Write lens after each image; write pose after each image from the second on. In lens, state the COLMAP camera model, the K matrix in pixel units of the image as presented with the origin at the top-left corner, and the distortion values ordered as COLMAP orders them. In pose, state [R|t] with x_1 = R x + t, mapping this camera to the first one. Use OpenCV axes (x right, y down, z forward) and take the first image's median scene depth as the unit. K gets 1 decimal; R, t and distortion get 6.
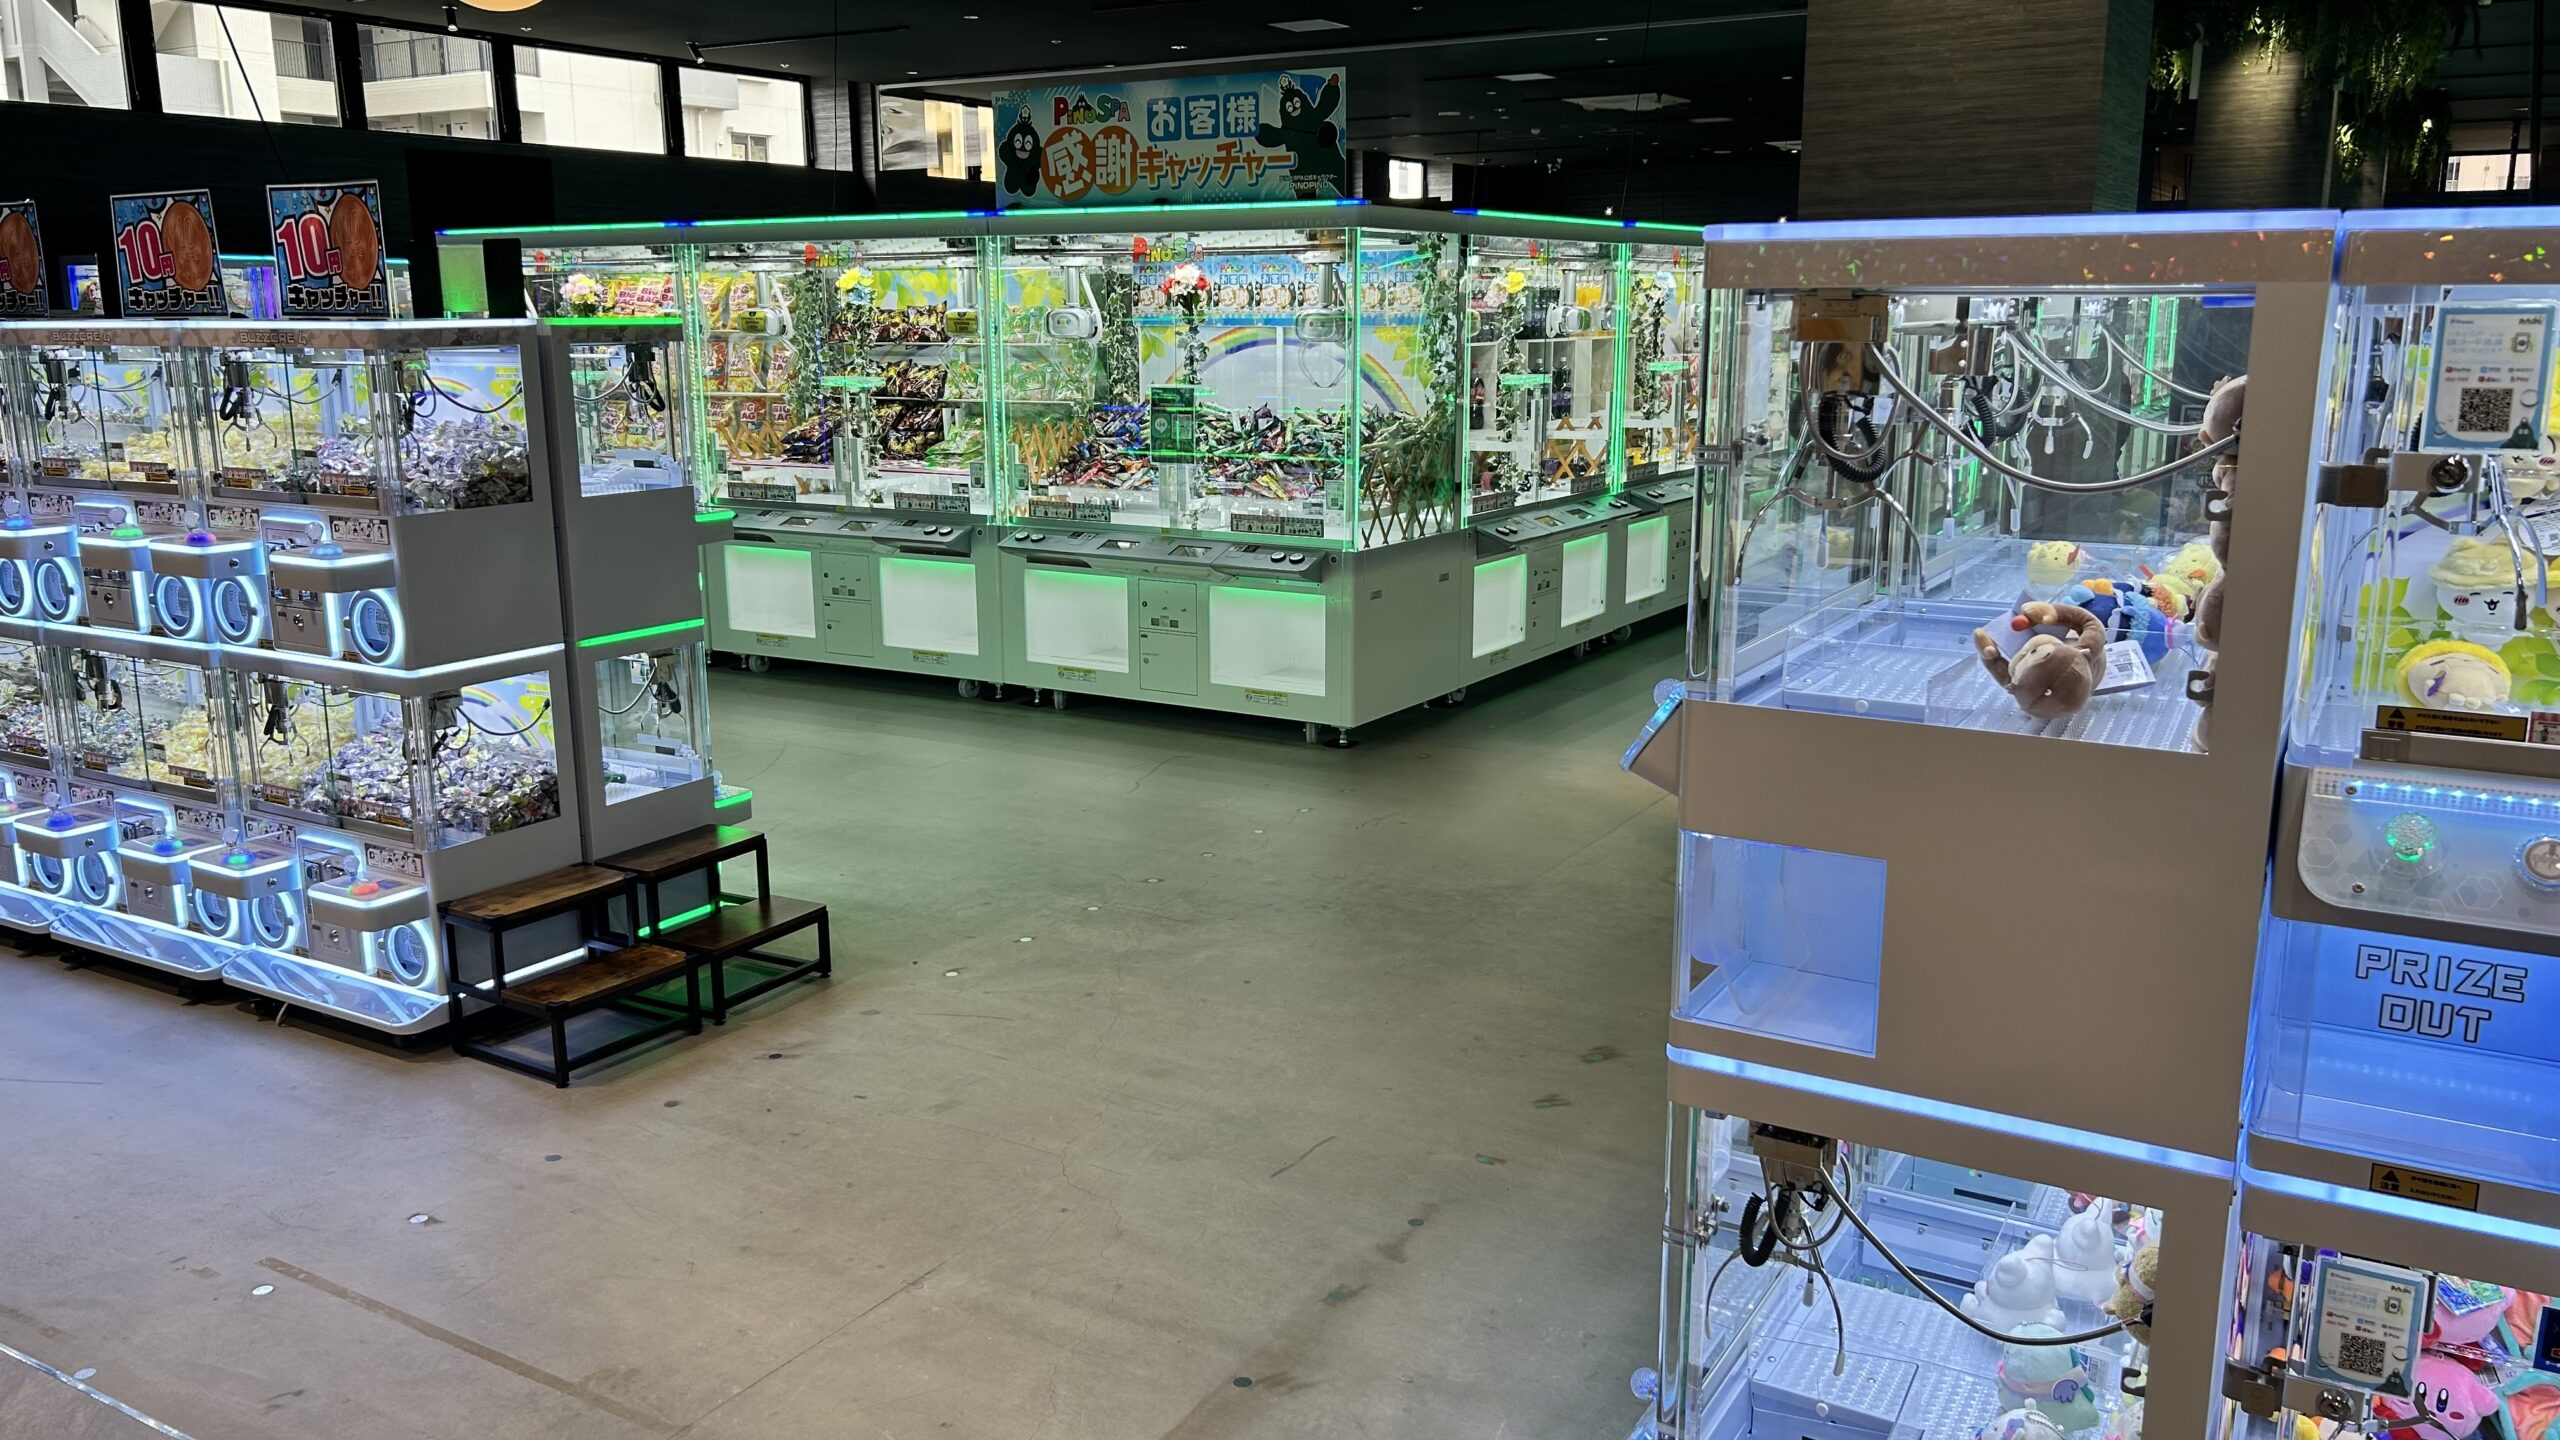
lens RADIAL K [[1922.3, 0, 1280.0], [0, 1922.3, 720.0], [0, 0, 1]] dist [0.101307, -0.152487]
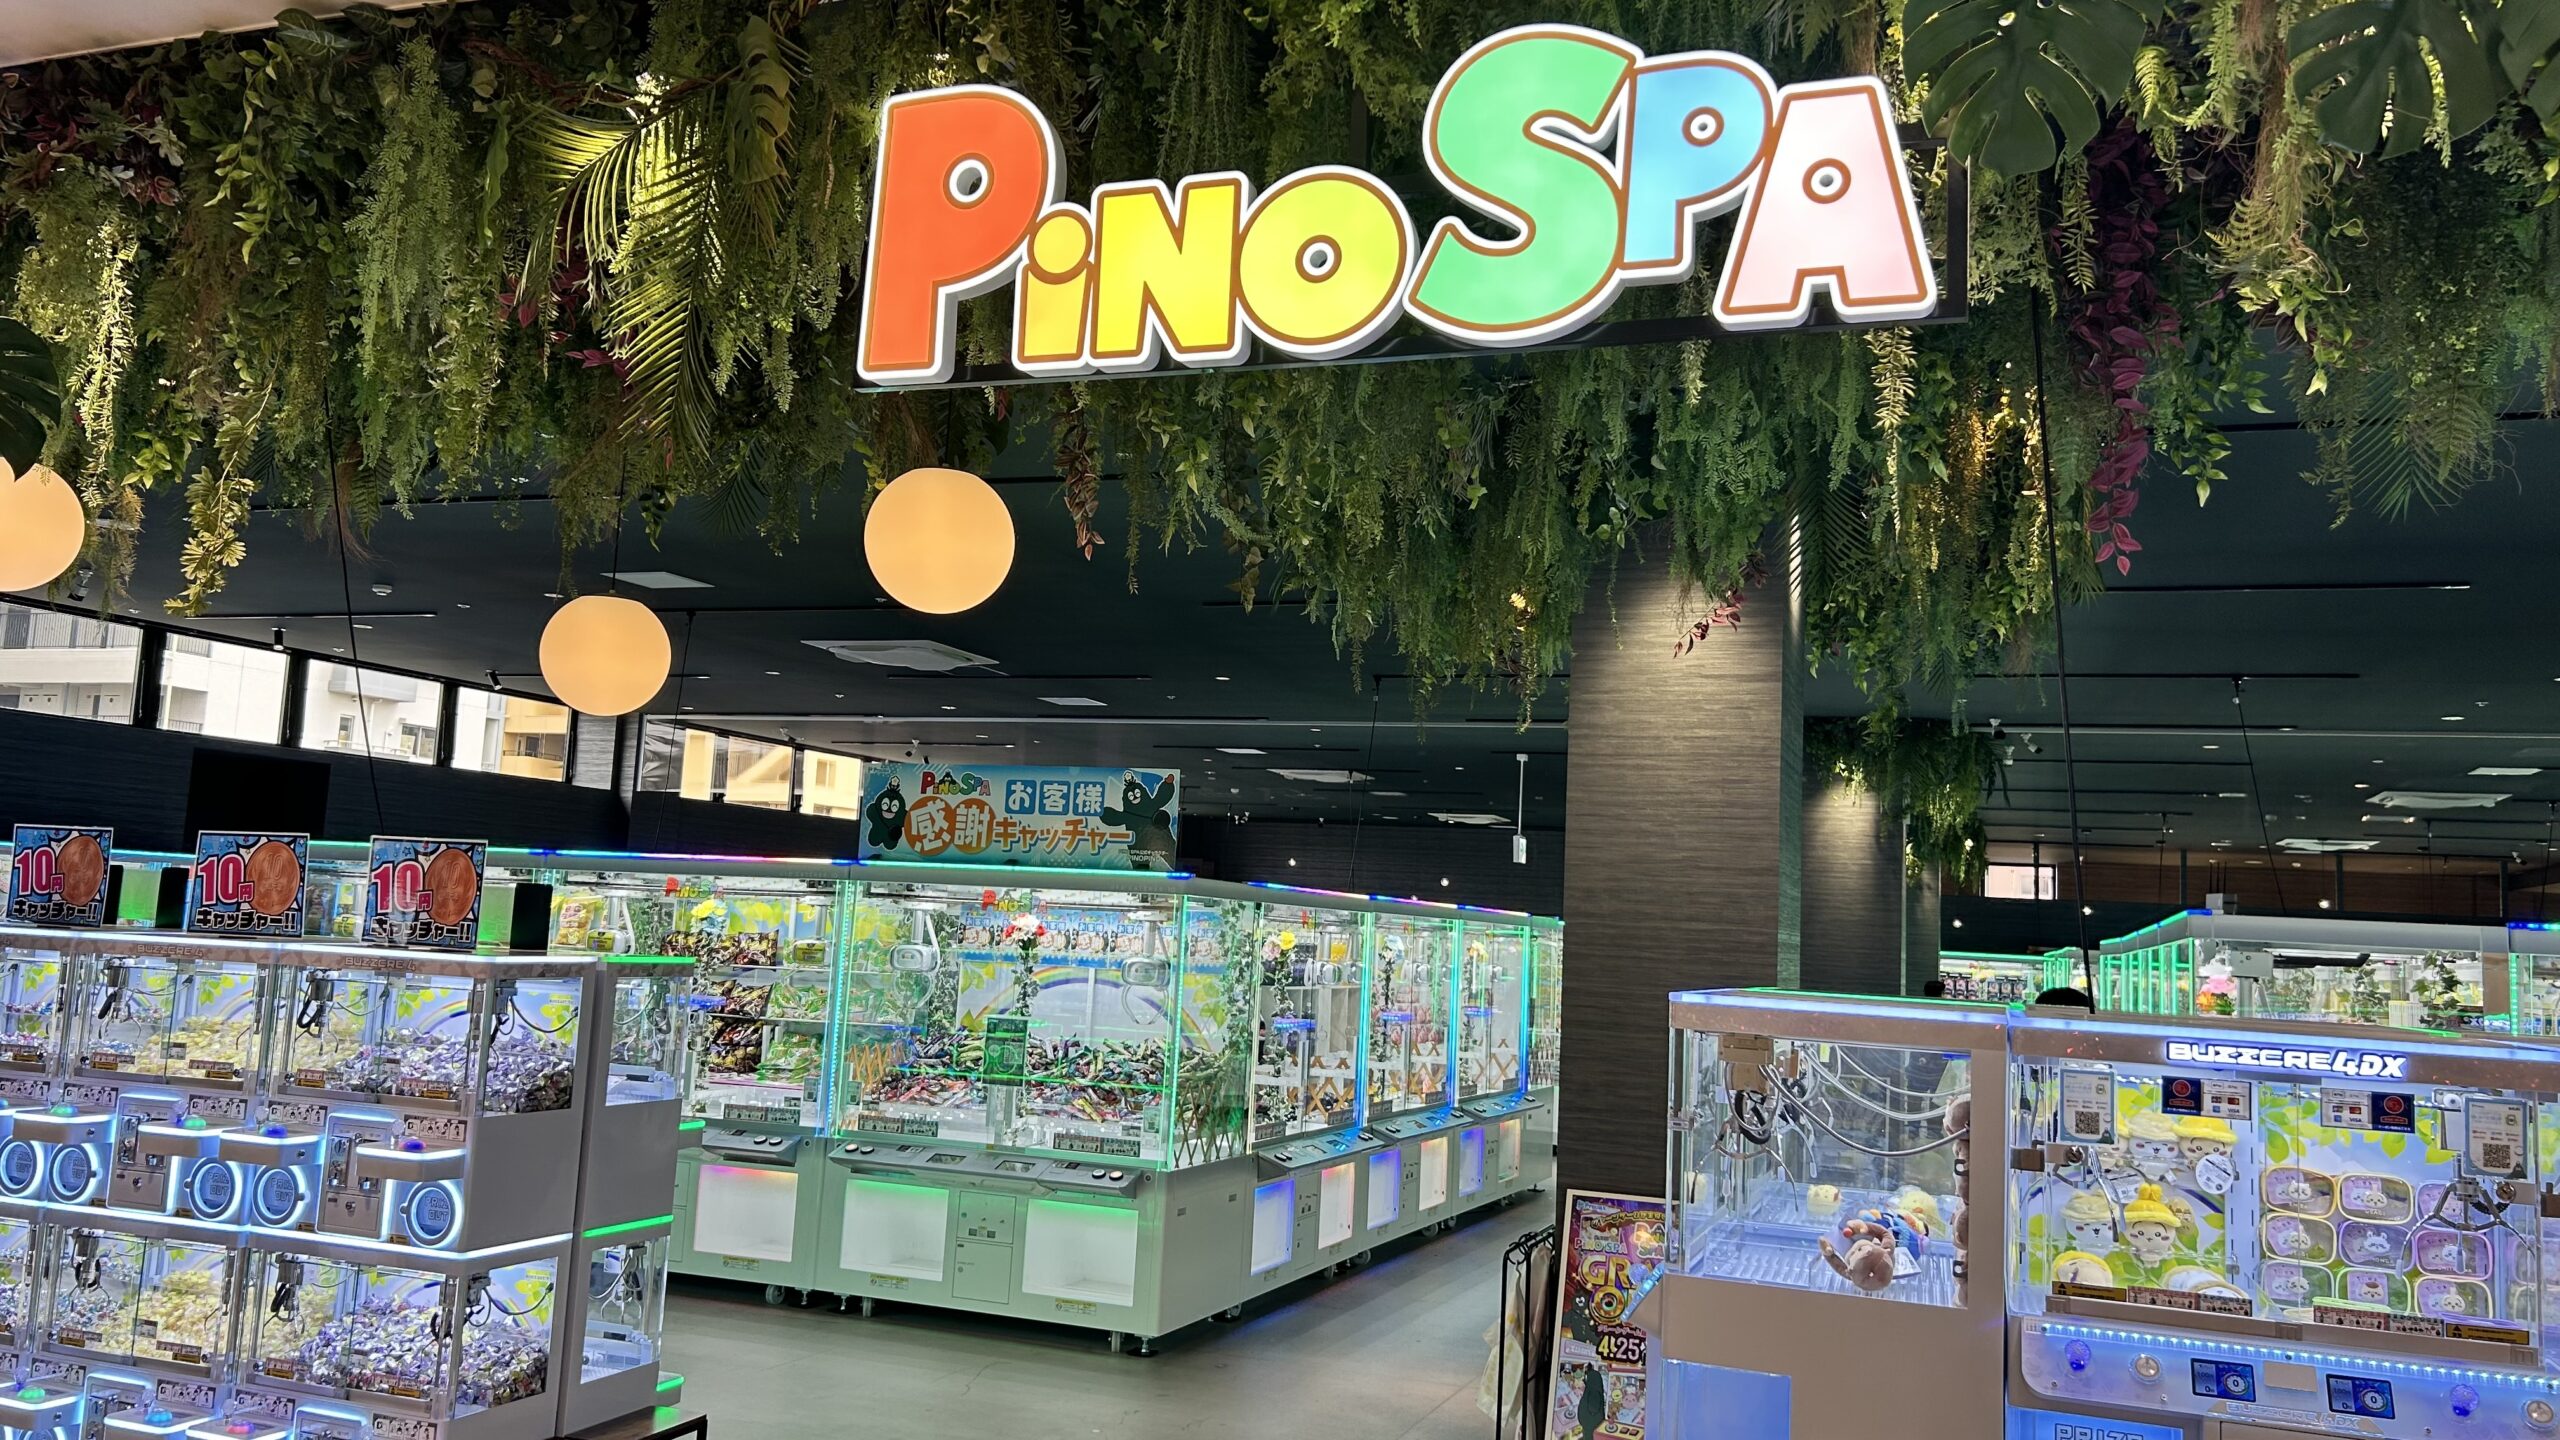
lens RADIAL K [[1922.3, 0, 1280.0], [0, 1922.3, 720.0], [0, 0, 1]] dist [0.101307, -0.152487]
pose [[0.982610, 0.074742, 0.169974, -0.104227], [-0.017576, 0.948736, -0.315582, 0.017632], [-0.184848, 0.307107, 0.933551, -0.150862]]
